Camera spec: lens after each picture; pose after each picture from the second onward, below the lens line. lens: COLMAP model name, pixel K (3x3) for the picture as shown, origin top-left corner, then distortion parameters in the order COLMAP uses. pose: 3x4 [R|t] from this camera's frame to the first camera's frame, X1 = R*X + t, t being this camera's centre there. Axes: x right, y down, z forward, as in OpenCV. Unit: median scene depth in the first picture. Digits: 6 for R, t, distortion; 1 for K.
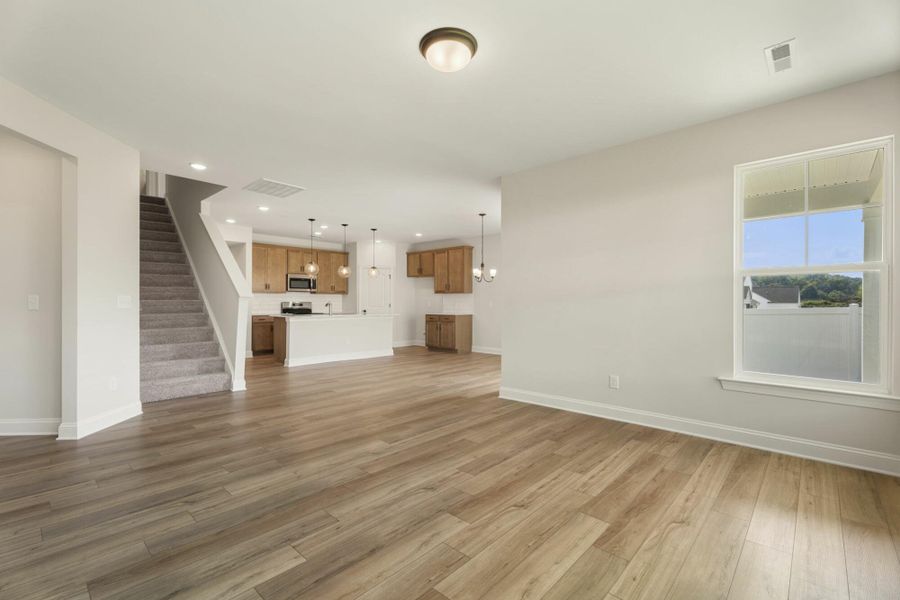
lens RADIAL K [[403.2, 0, 449.2], [0, 403.2, 299.9], [0, 0, 1]] dist [-0.002607, -0.000072]
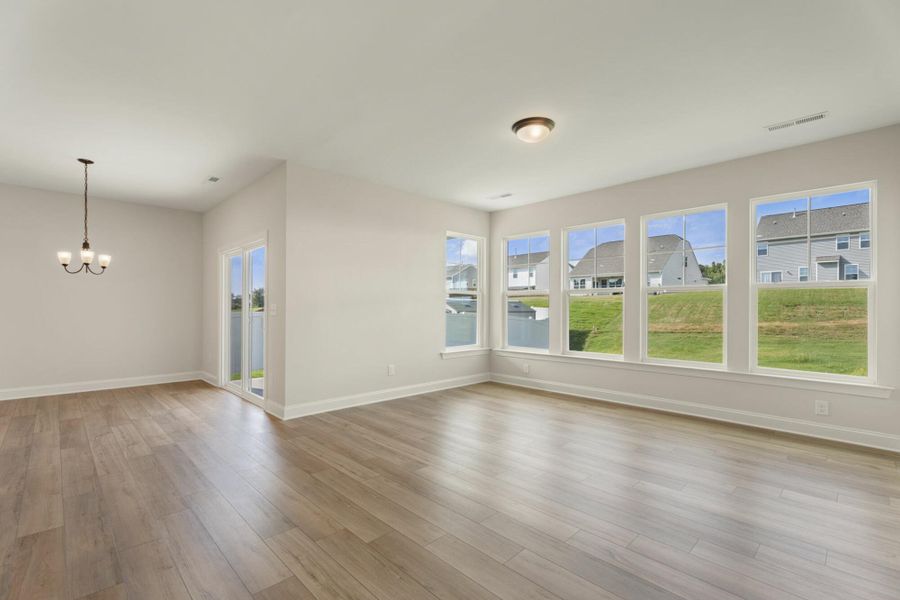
lens RADIAL K [[403.2, 0, 451.3], [0, 403.2, 303.6], [0, 0, 1]] dist [-0.002607, -0.000072]
pose [[0.063204, 0.005499, 0.997986, -0.846742], [-0.005044, 0.999974, -0.005190, 0.000918], [-0.997988, -0.004706, 0.063230, 0.730850]]
